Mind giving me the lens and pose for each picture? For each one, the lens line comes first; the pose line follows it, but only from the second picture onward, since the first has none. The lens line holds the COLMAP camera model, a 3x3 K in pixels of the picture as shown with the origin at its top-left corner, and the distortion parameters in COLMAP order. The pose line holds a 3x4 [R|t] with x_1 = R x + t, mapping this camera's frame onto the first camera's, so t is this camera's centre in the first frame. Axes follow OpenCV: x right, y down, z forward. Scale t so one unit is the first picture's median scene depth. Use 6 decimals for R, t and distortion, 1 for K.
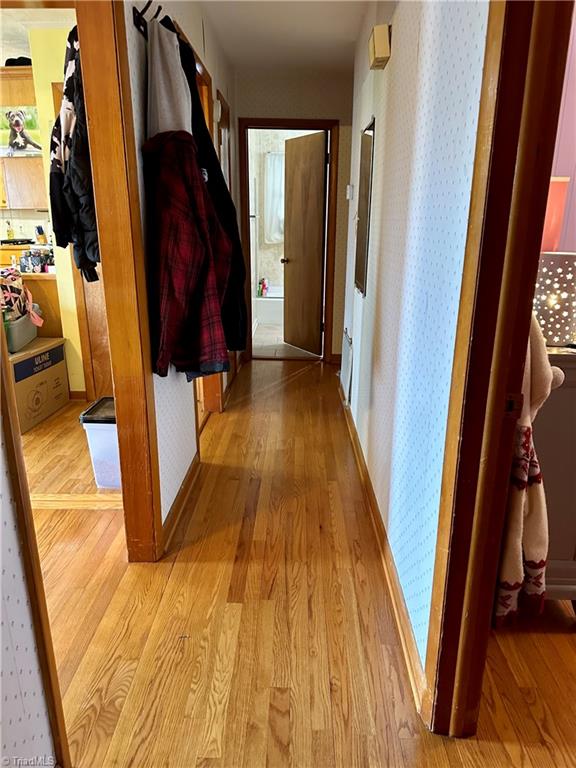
lens RADIAL K [[545.8, 0, 288.6], [0, 545.8, 384.5], [0, 0, 1]] dist [0.058336, -0.073804]
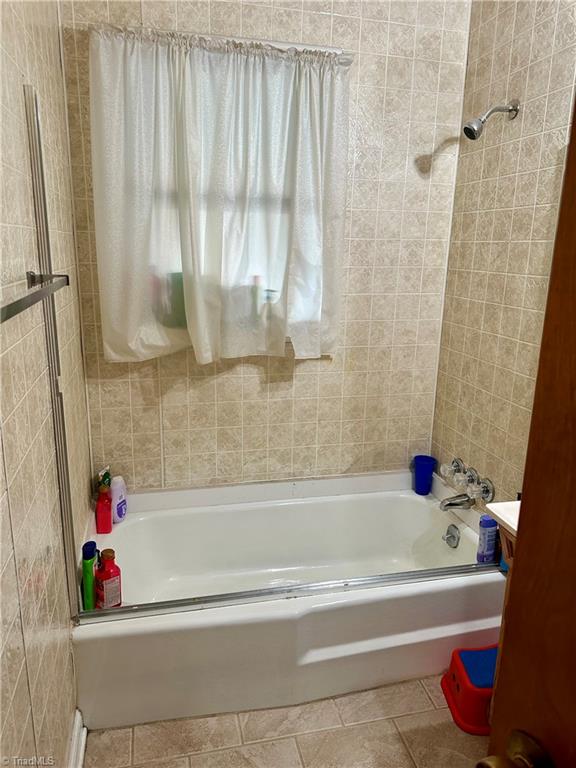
lens RADIAL K [[545.8, 0, 287.0], [0, 545.8, 383.5], [0, 0, 1]] dist [0.058336, -0.073804]
pose [[0.964966, -0.055648, 0.256406, -0.026814], [0.065700, 0.997364, -0.030797, -0.231542], [-0.254016, 0.046564, 0.966078, 0.708883]]
